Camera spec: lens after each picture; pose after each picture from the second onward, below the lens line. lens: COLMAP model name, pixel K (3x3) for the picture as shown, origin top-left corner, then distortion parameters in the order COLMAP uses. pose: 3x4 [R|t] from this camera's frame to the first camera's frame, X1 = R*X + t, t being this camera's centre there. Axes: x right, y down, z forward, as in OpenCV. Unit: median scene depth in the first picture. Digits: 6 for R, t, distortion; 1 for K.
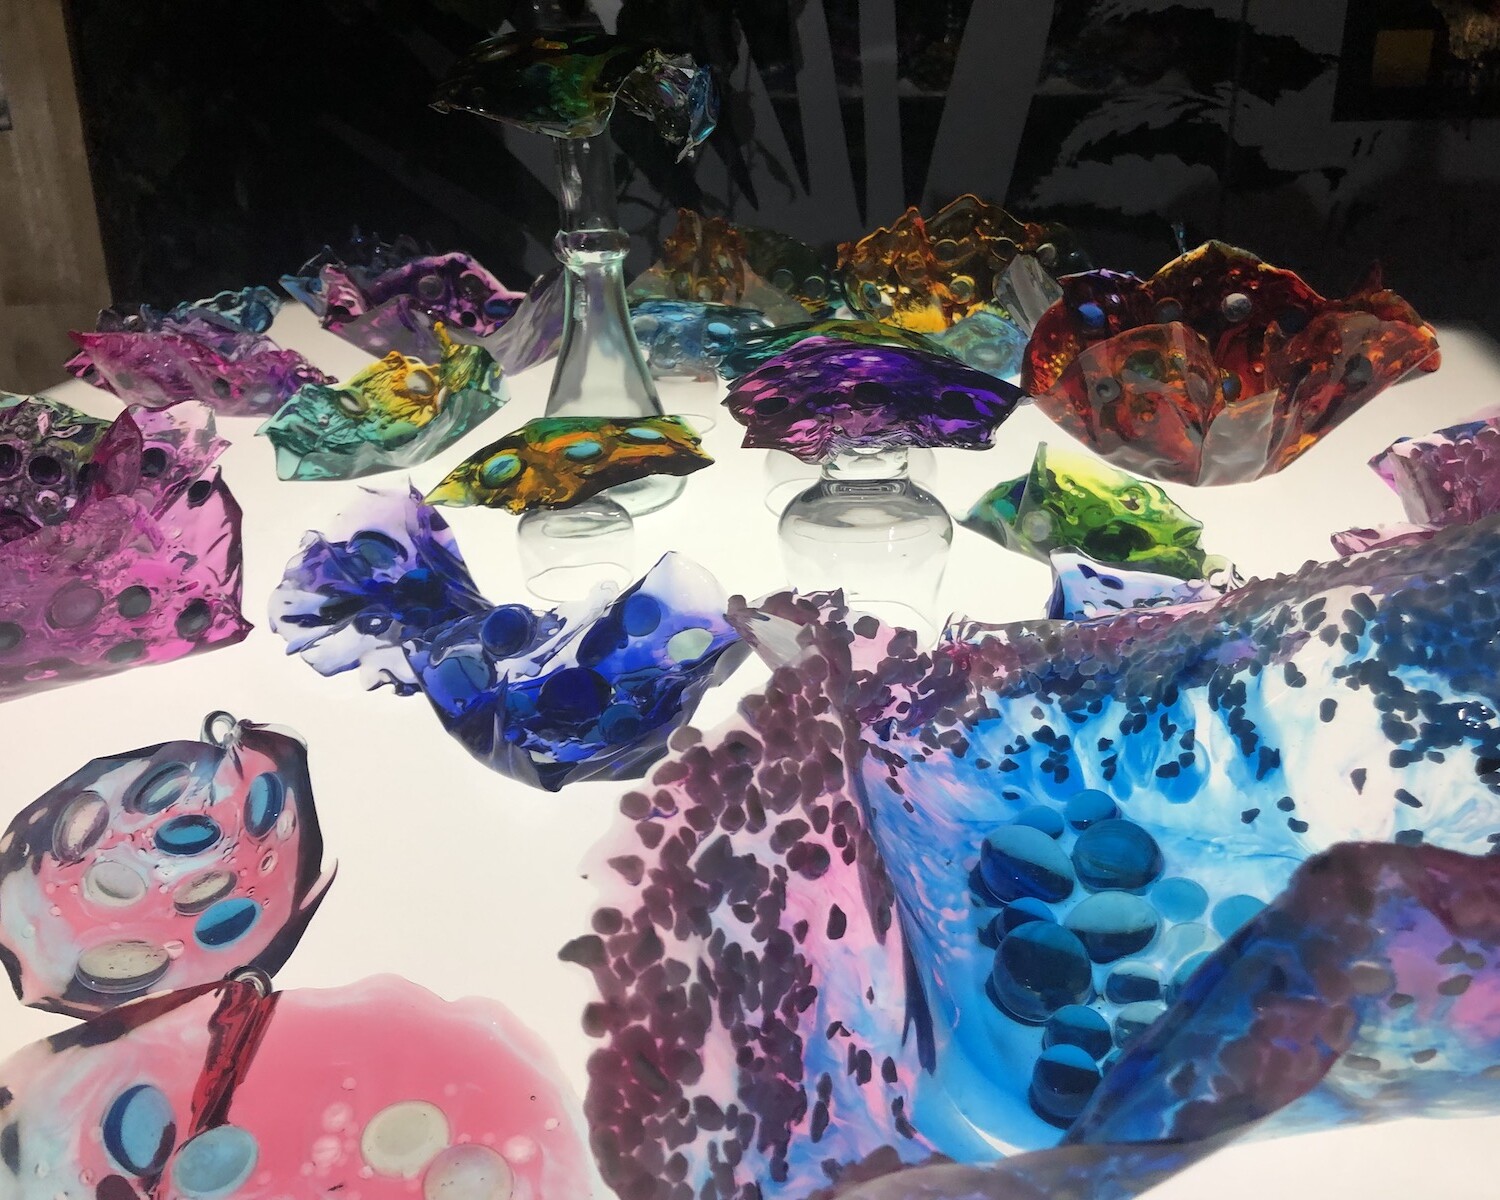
lens RADIAL K [[1297.3, 0, 756.3], [0, 1297.3, 598.2], [0, 0, 1]] dist [0.048923, -0.058055]
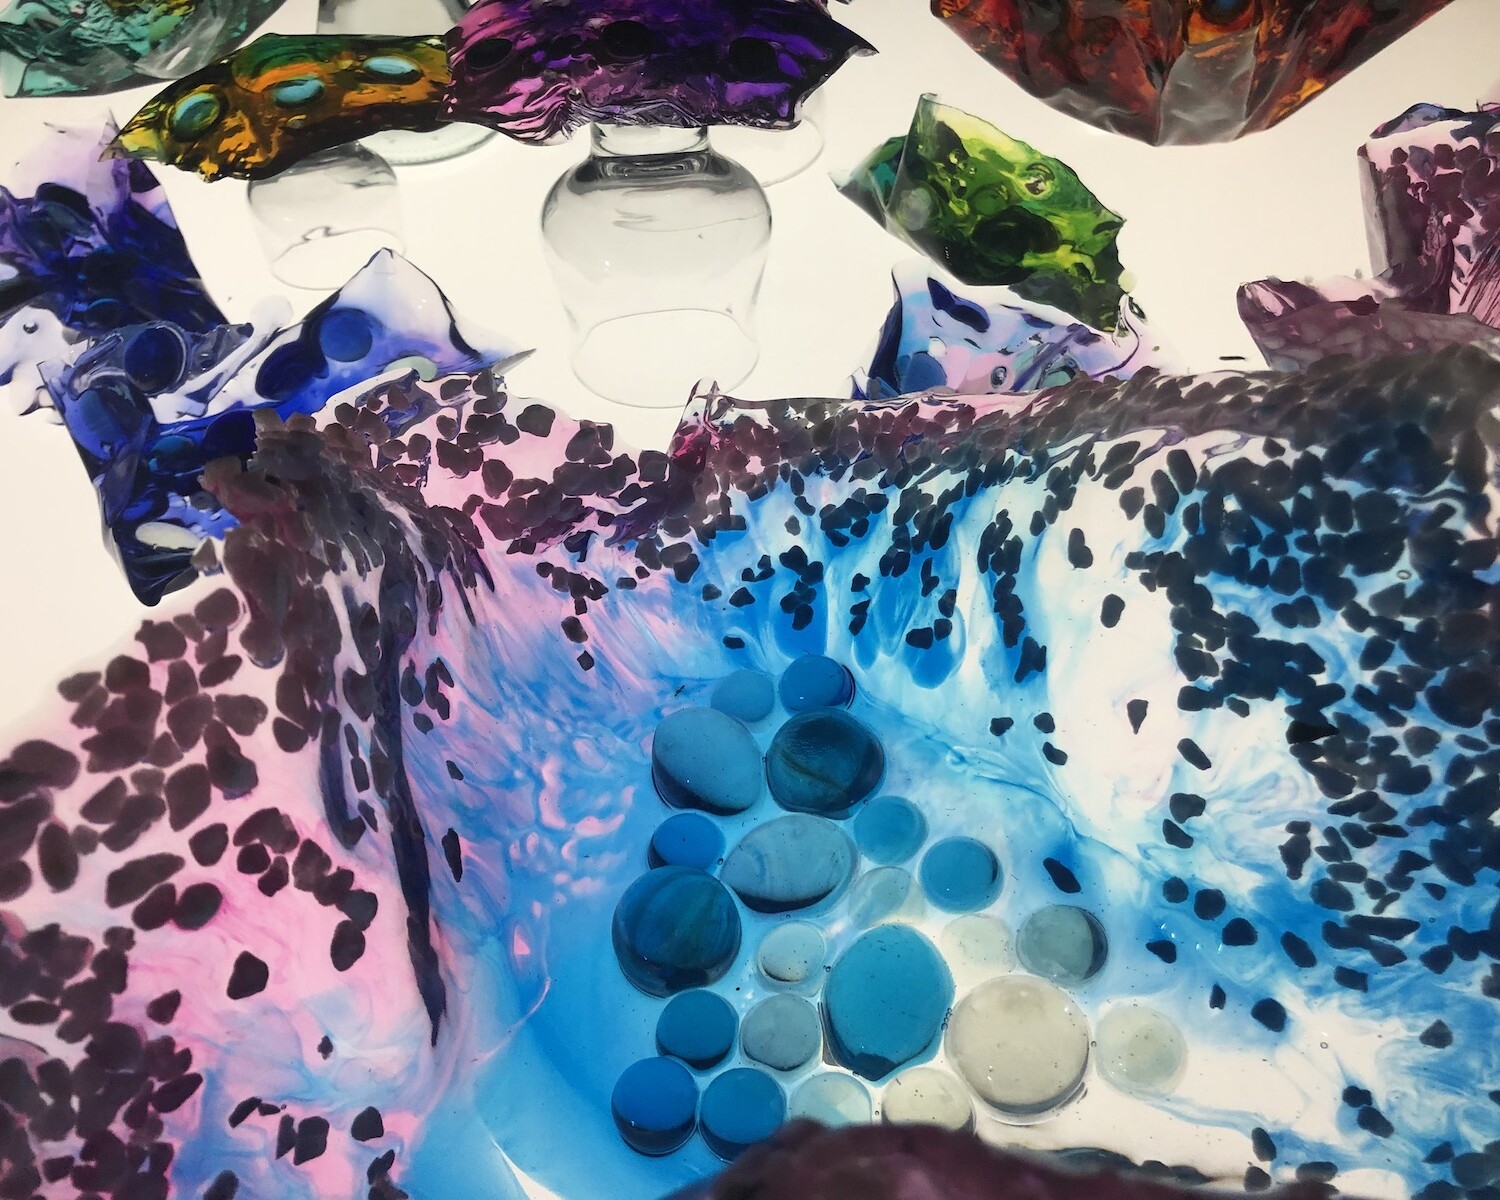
lens RADIAL K [[1297.3, 0, 720.0], [0, 1297.3, 611.5], [0, 0, 1]] dist [0.048923, -0.058055]
pose [[0.997398, 0.051352, -0.050597, 0.222906], [-0.032401, 0.946287, 0.321699, -0.109689], [0.064399, -0.319222, 0.945489, 0.278786]]
